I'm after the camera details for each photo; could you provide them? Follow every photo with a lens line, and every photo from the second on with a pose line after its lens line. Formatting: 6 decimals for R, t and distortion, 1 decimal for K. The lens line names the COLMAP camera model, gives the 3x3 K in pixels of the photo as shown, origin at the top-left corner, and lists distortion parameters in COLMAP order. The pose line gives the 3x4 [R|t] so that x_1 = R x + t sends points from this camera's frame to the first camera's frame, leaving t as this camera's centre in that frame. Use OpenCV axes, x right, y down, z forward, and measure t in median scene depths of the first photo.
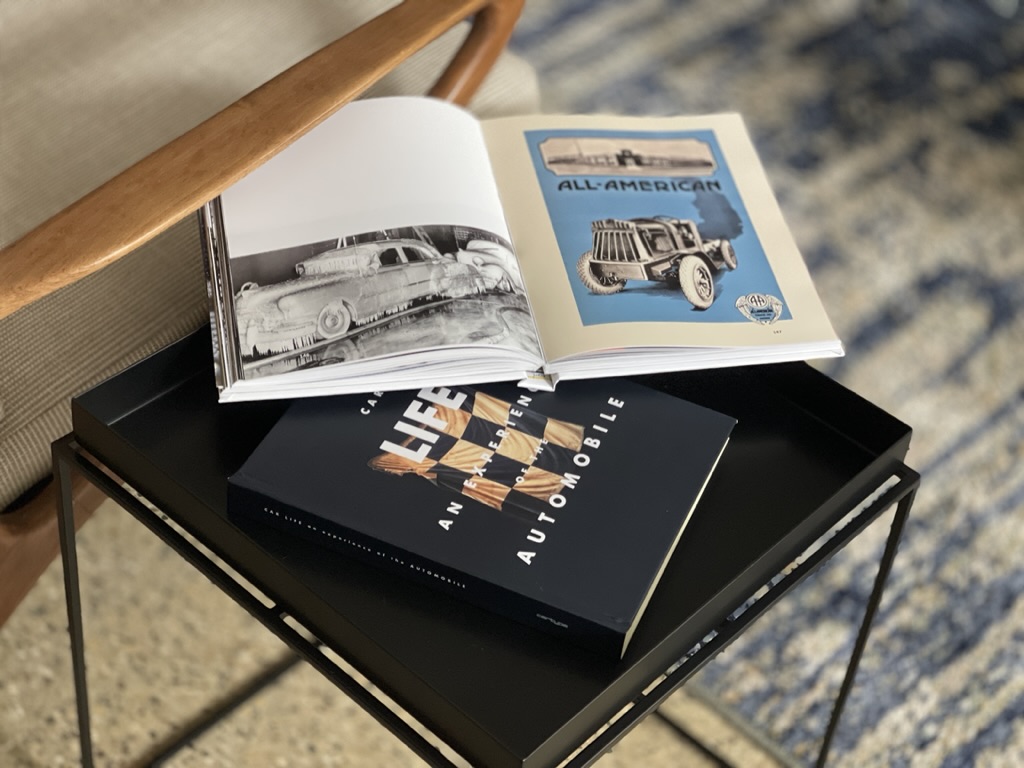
lens RADIAL K [[1914.4, 0, 513.9], [0, 1914.4, 391.3], [0, 0, 1]] dist [0.175923, 0.000000]
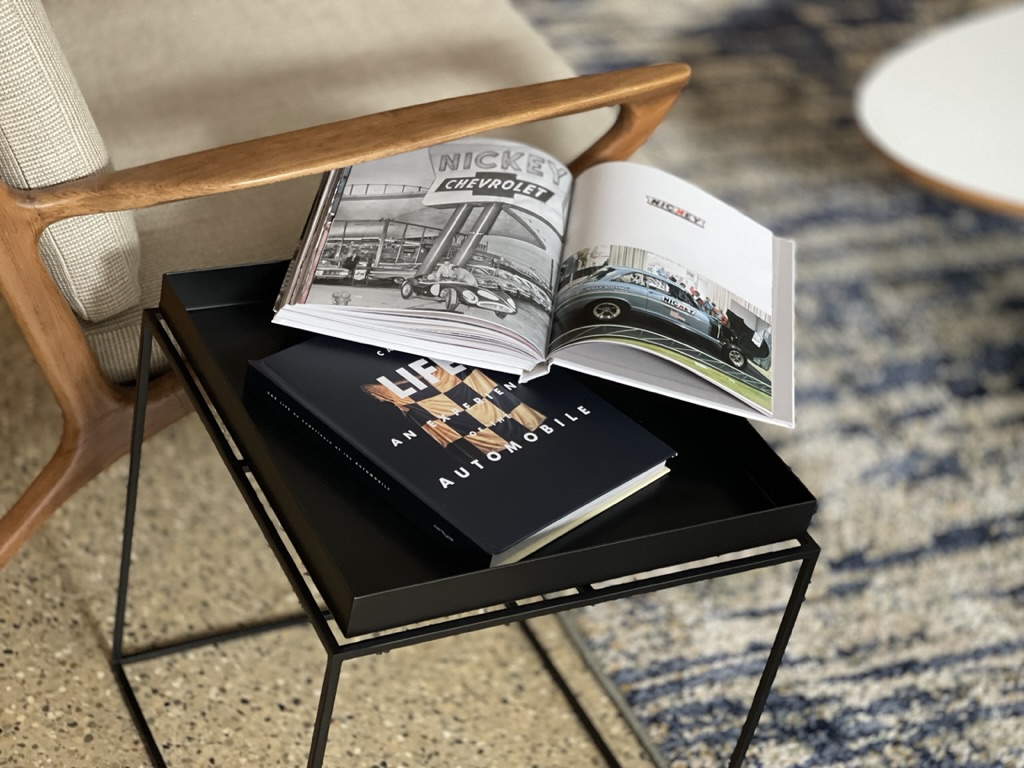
lens RADIAL K [[1914.4, 0, 515.6], [0, 1914.4, 377.9], [0, 0, 1]] dist [0.175923, 0.000000]
pose [[0.933638, 0.272596, -0.232404, 0.228624], [-0.306109, 0.944100, -0.122360, 0.116542], [0.186057, 0.185381, 0.964892, -0.124583]]
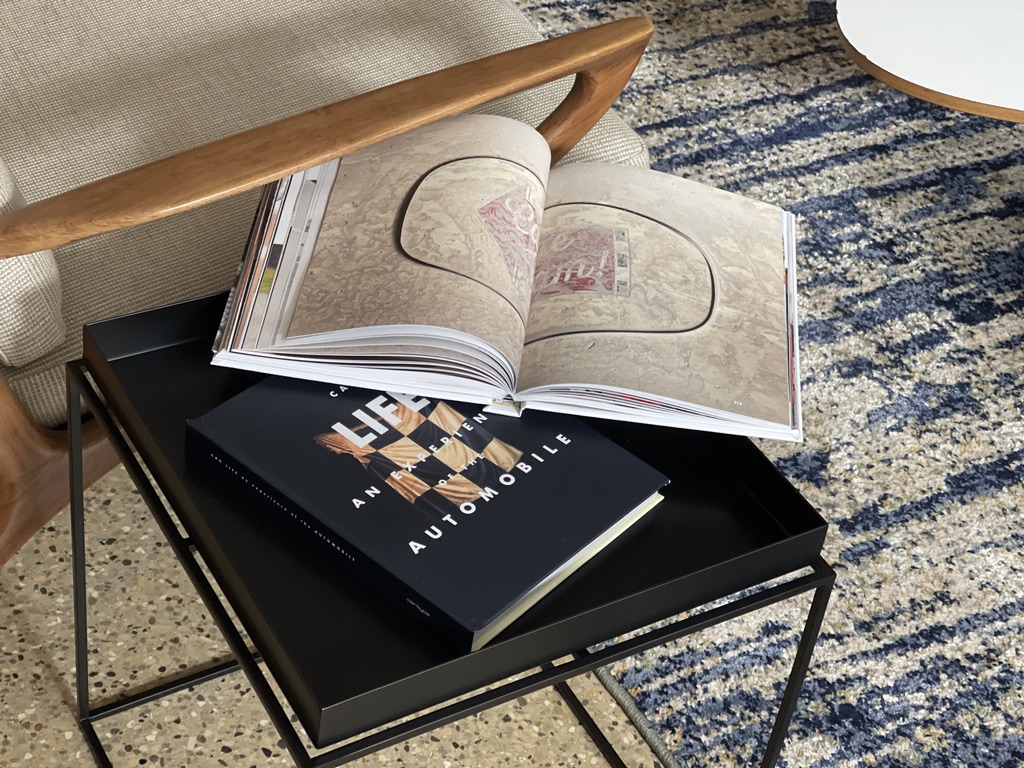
lens RADIAL K [[1914.4, 0, 523.1], [0, 1914.4, 379.8], [0, 0, 1]] dist [0.175923, 0.000000]
pose [[0.955492, 0.211263, -0.205919, 0.197488], [-0.225026, 0.973285, -0.045609, 0.022066], [0.190782, 0.089916, 0.977506, -0.043342]]
